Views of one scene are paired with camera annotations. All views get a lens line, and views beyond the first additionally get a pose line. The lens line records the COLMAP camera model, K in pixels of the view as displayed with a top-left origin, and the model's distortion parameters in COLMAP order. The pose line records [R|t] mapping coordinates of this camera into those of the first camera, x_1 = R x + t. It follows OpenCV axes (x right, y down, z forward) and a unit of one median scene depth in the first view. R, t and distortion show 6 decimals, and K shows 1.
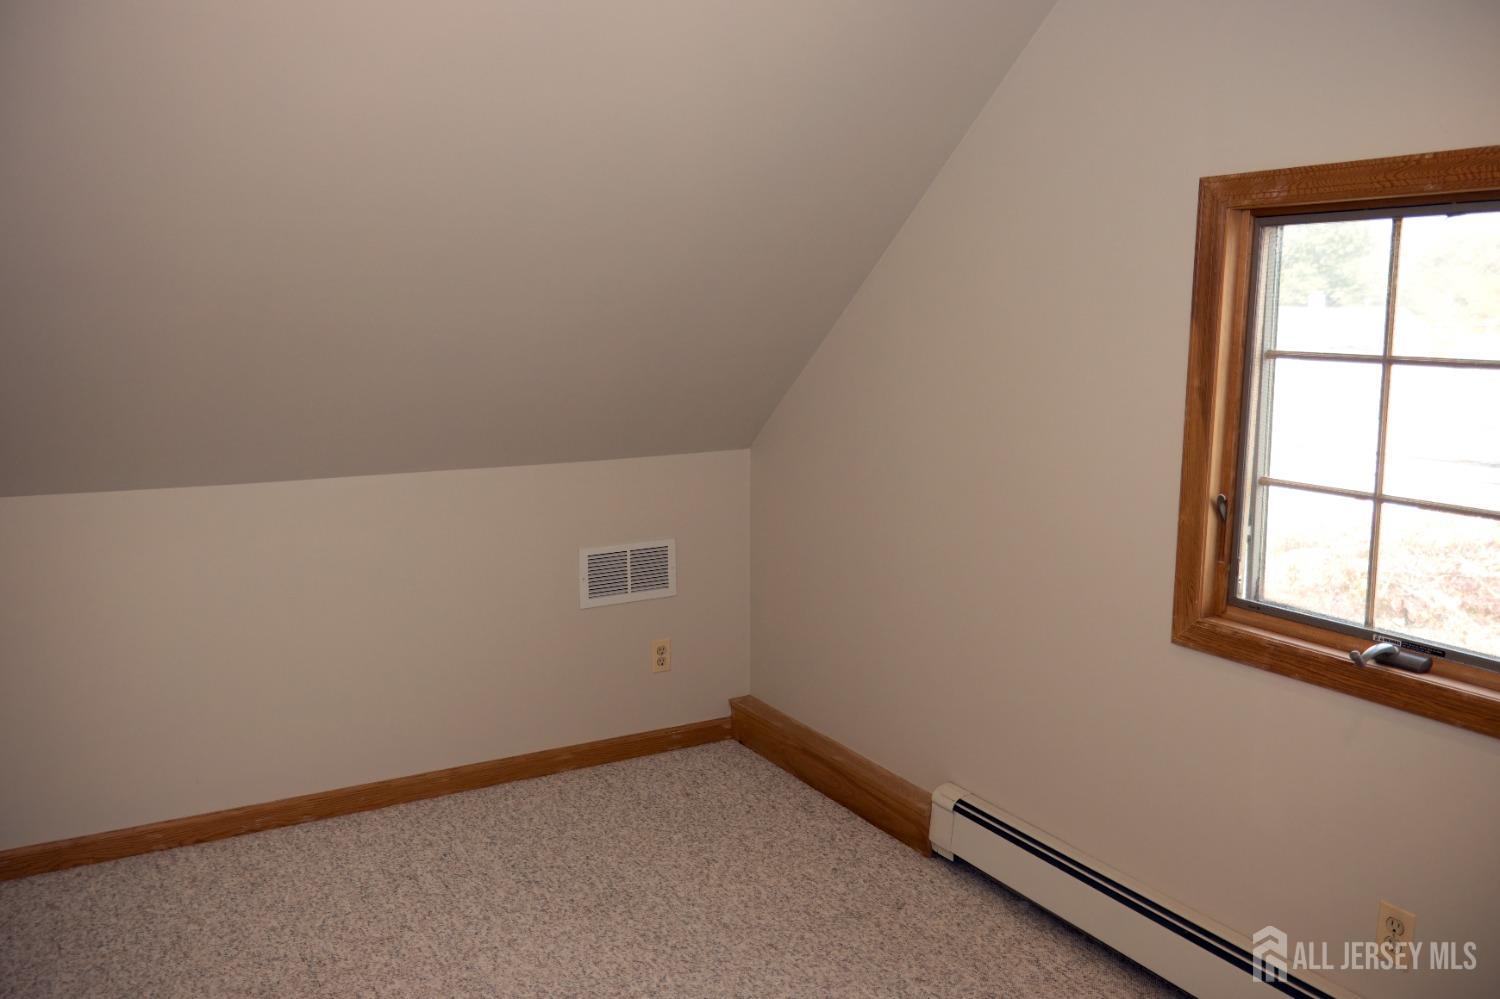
lens RADIAL K [[1248.9, 0, 750.0], [0, 1248.9, 499.5], [0, 0, 1]] dist [0.052124, -0.011144]
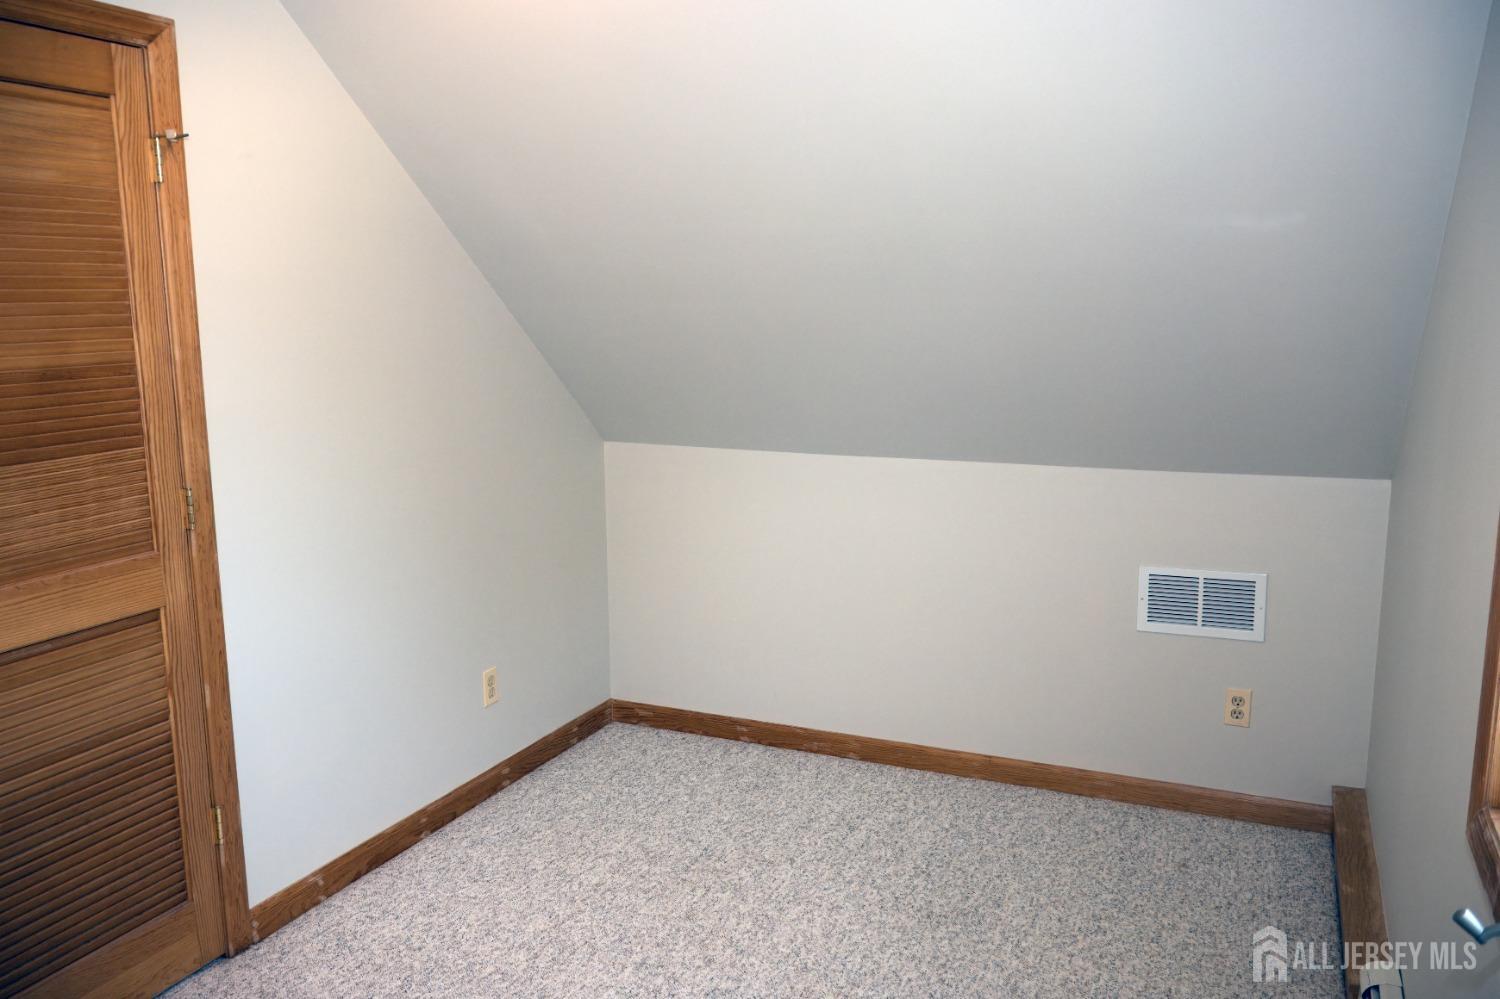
lens RADIAL K [[1248.9, 0, 750.0], [0, 1248.9, 499.5], [0, 0, 1]] dist [0.052124, -0.011144]
pose [[0.596801, 0.127588, -0.792180, 0.411371], [-0.119291, 0.990414, 0.069646, -0.037663], [0.793472, 0.052935, 0.606300, 0.213571]]
